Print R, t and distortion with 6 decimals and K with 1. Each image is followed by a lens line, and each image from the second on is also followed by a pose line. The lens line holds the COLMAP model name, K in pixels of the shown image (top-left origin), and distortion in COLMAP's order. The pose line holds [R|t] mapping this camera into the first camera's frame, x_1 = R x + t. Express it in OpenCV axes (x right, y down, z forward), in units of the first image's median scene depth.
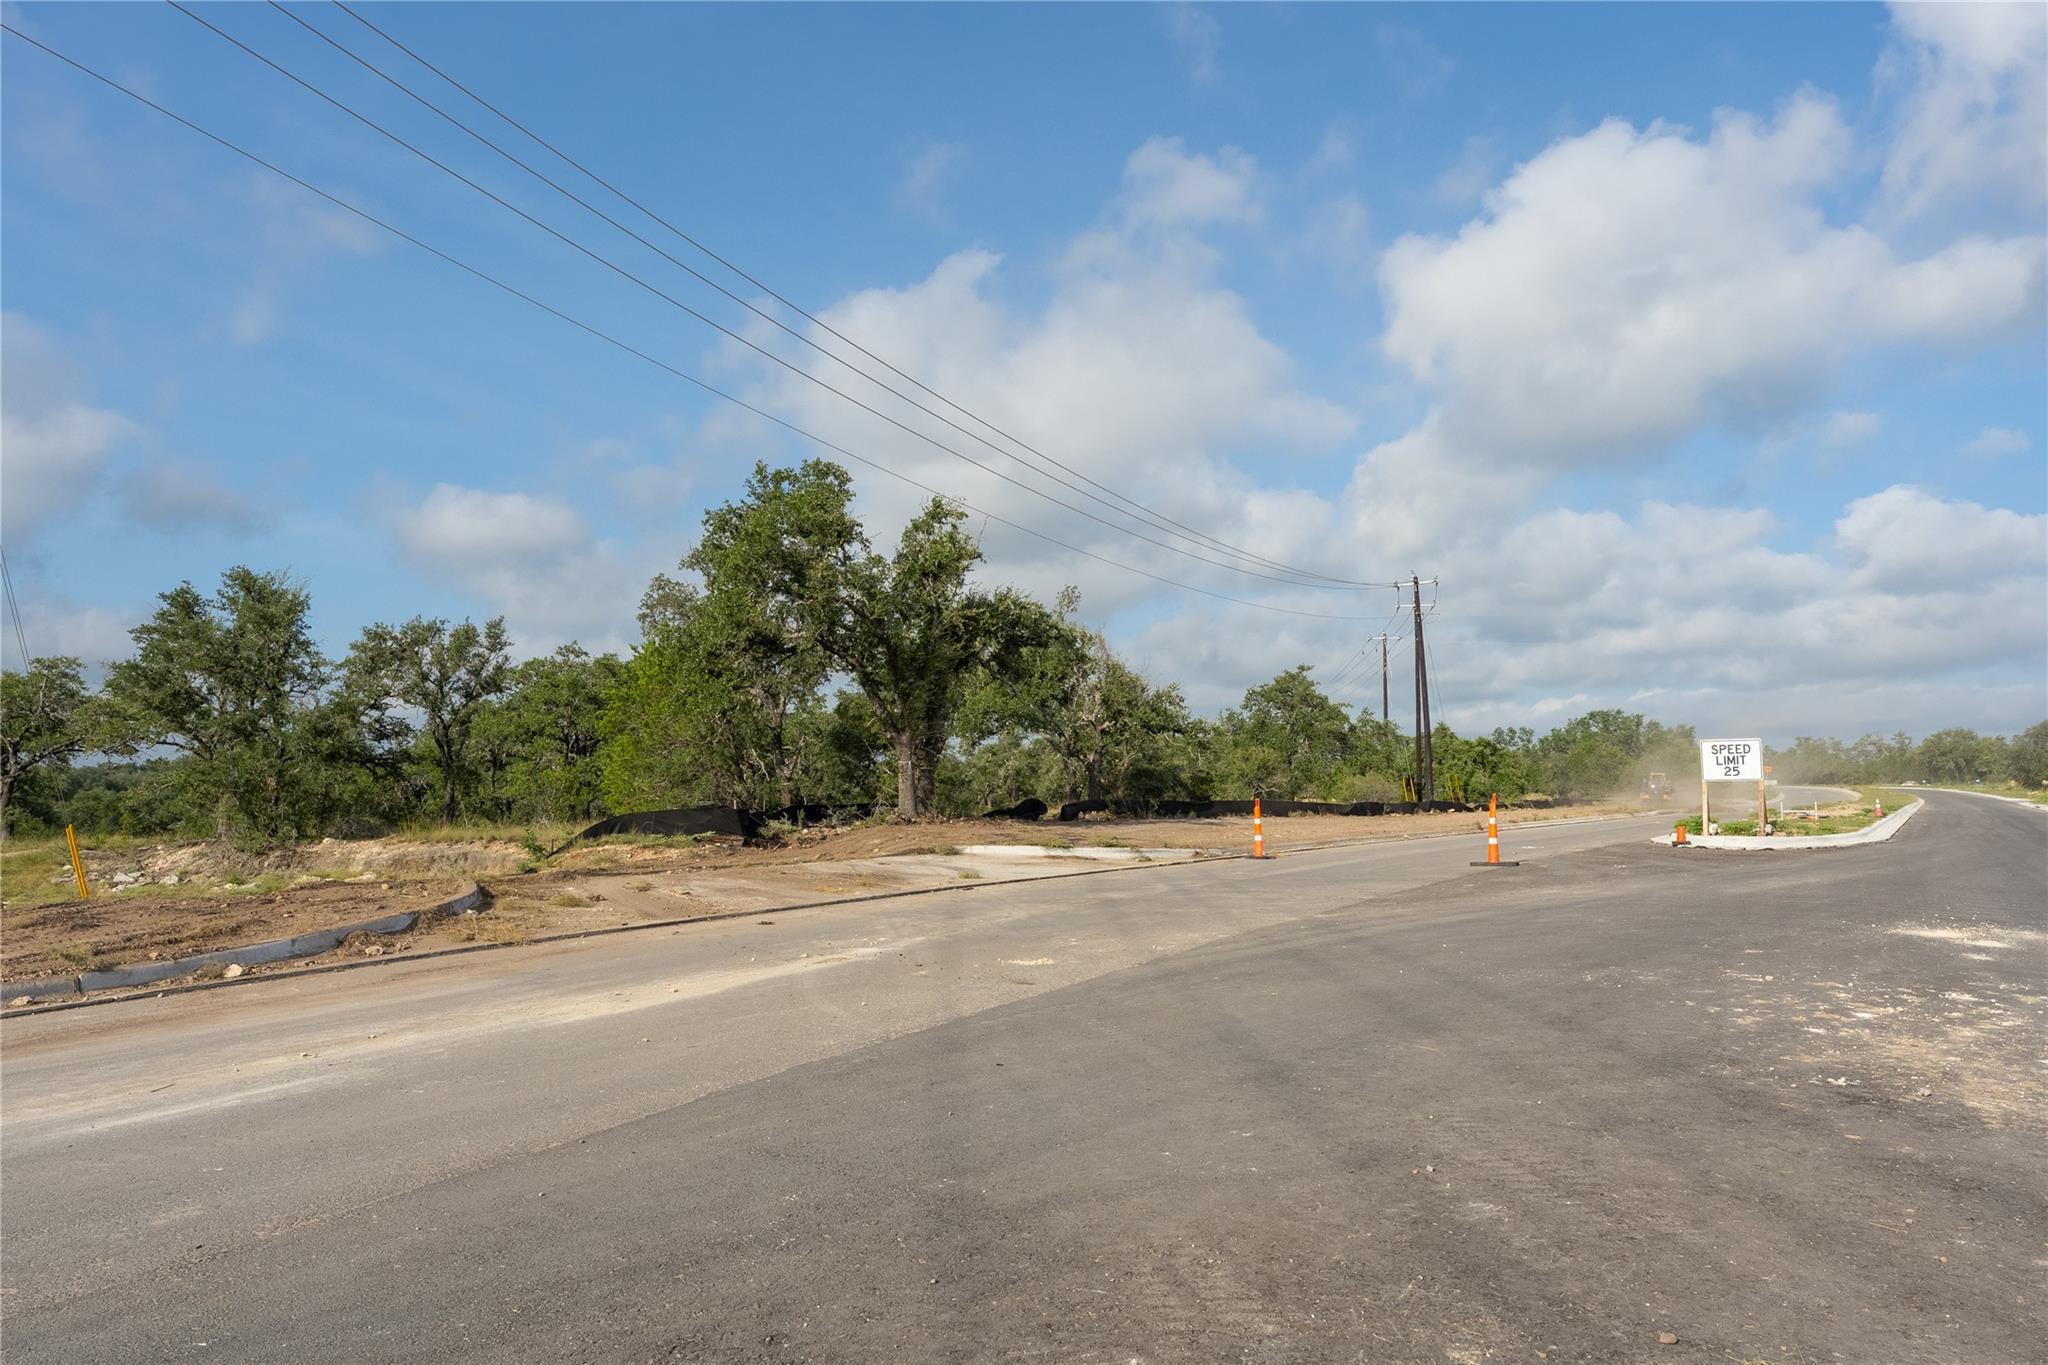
lens RADIAL K [[1352.2, 0, 1018.3], [0, 1352.2, 673.2], [0, 0, 1]] dist [0.002639, -0.003570]
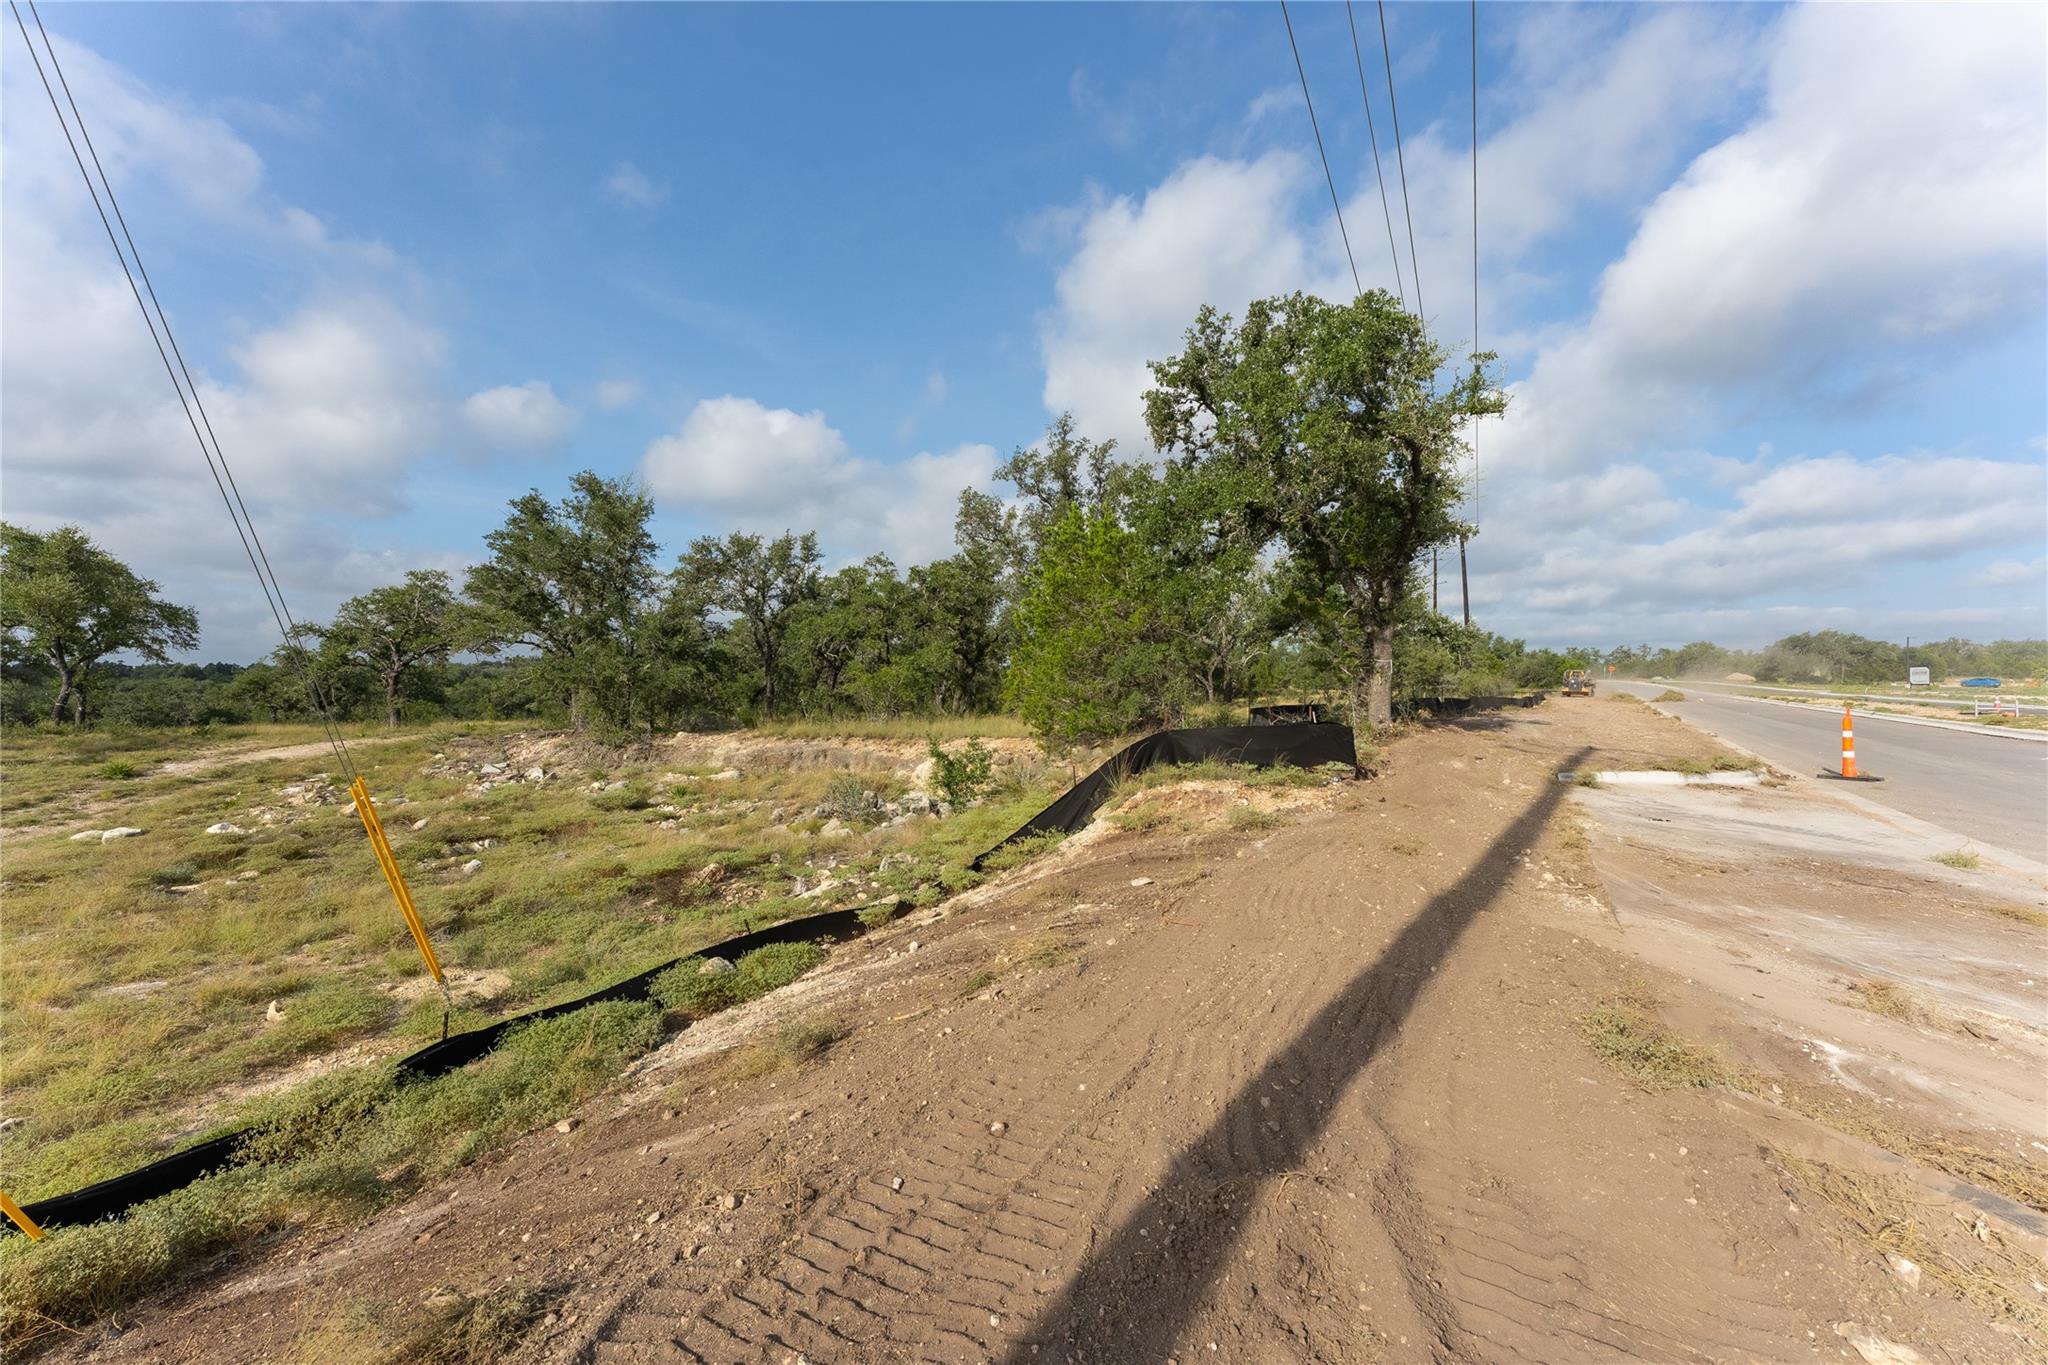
lens RADIAL K [[825.9, 0, 1027.0], [0, 825.9, 681.3], [0, 0, 1]] dist [-0.004782, -0.000137]
pose [[0.999940, 0.003200, -0.010453, -0.232951], [-0.002257, 0.996026, 0.089036, 0.024948], [0.010696, -0.089007, 0.995974, 0.364546]]
